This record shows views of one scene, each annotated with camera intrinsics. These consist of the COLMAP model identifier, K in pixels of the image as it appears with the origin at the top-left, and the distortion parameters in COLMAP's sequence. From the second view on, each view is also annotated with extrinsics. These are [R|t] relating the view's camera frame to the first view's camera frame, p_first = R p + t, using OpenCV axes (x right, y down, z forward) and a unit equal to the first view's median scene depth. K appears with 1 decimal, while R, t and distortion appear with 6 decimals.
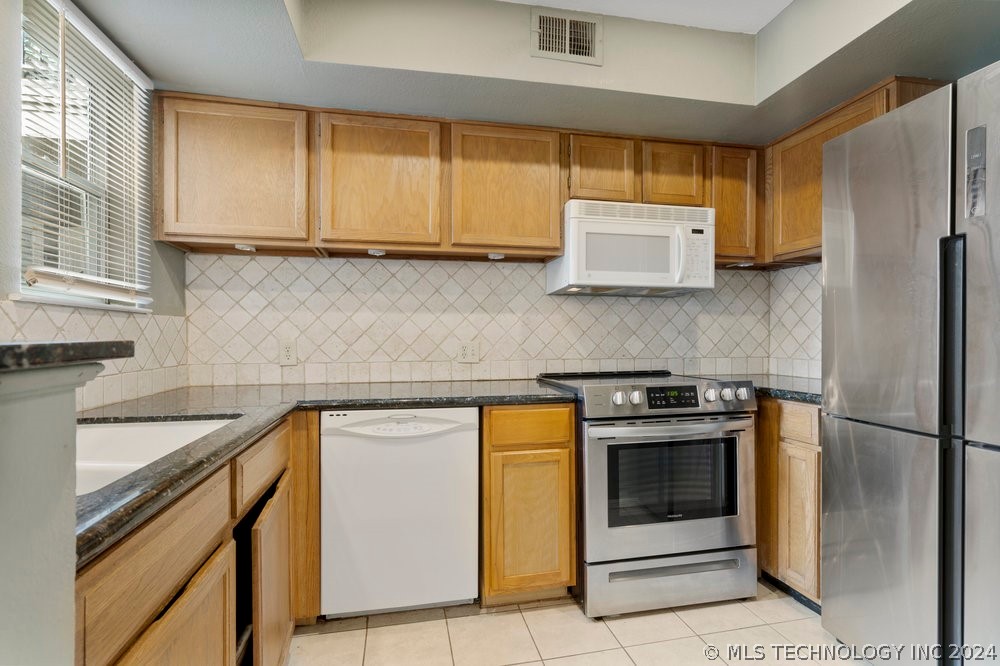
lens RADIAL K [[464.0, 0, 489.6], [0, 464.0, 337.6], [0, 0, 1]] dist [-0.000166, 0.001102]
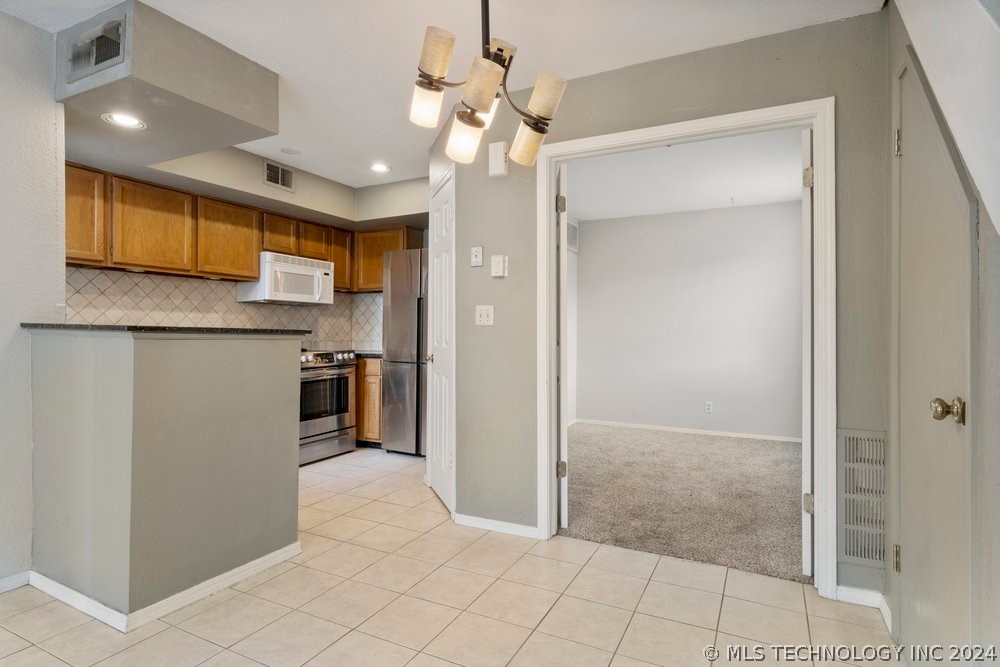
lens RADIAL K [[521.9, 0, 499.9], [0, 521.9, 328.4], [0, 0, 1]] dist [-0.005956, -0.001130]
pose [[0.616716, 0.010550, 0.787115, -0.844110], [-0.007772, 0.999943, -0.007313, 0.003896], [-0.787148, -0.001607, 0.616762, -0.935264]]
